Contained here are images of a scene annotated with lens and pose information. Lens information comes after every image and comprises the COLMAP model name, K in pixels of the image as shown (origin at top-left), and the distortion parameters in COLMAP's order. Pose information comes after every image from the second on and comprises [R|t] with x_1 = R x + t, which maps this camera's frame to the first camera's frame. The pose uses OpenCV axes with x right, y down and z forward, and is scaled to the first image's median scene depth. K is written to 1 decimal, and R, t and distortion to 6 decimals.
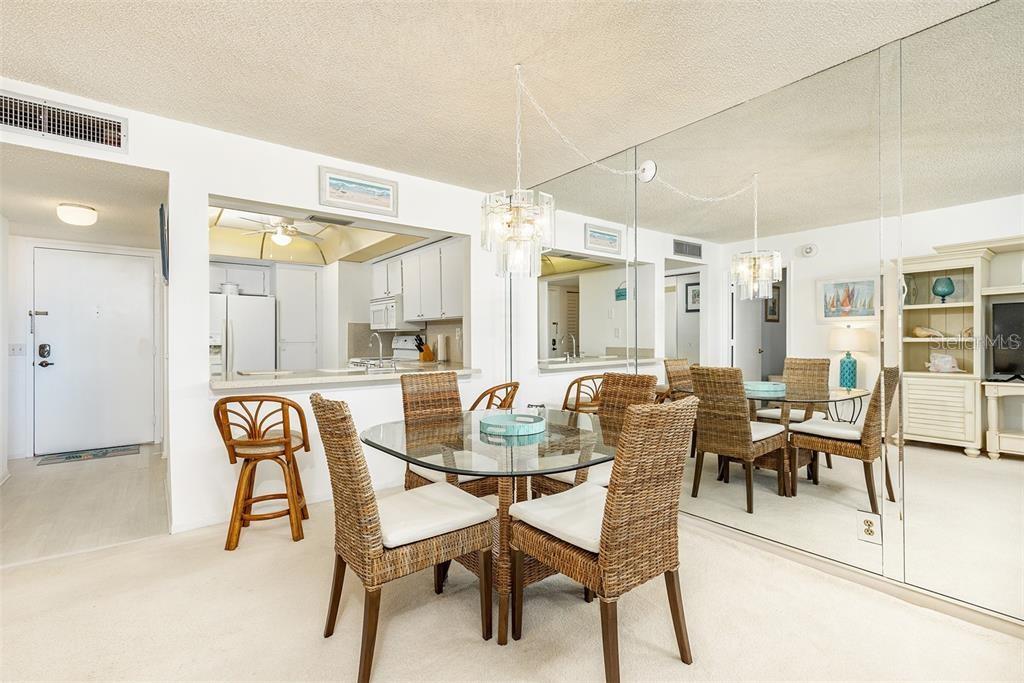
lens RADIAL K [[459.7, 0, 515.0], [0, 459.7, 337.9], [0, 0, 1]] dist [0.008460, -0.000225]
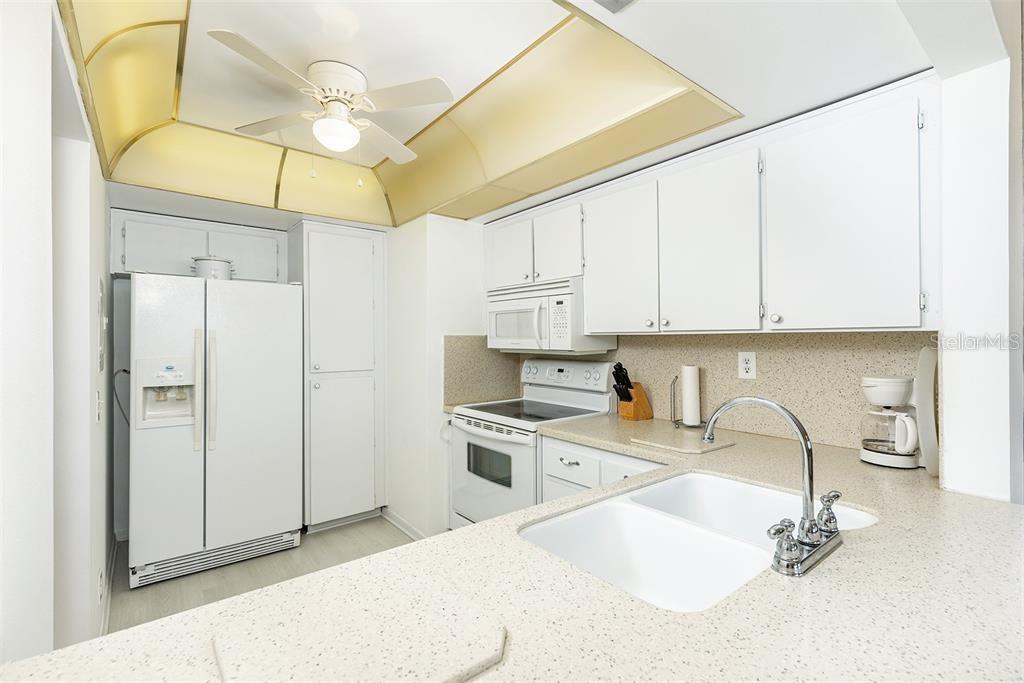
lens RADIAL K [[459.7, 0, 515.0], [0, 459.7, 337.9], [0, 0, 1]] dist [0.008460, -0.000225]
pose [[0.999777, 0.001881, 0.021027, -0.314574], [-0.001861, 0.999998, -0.000968, -0.031291], [-0.021029, 0.000929, 0.999778, 0.515264]]
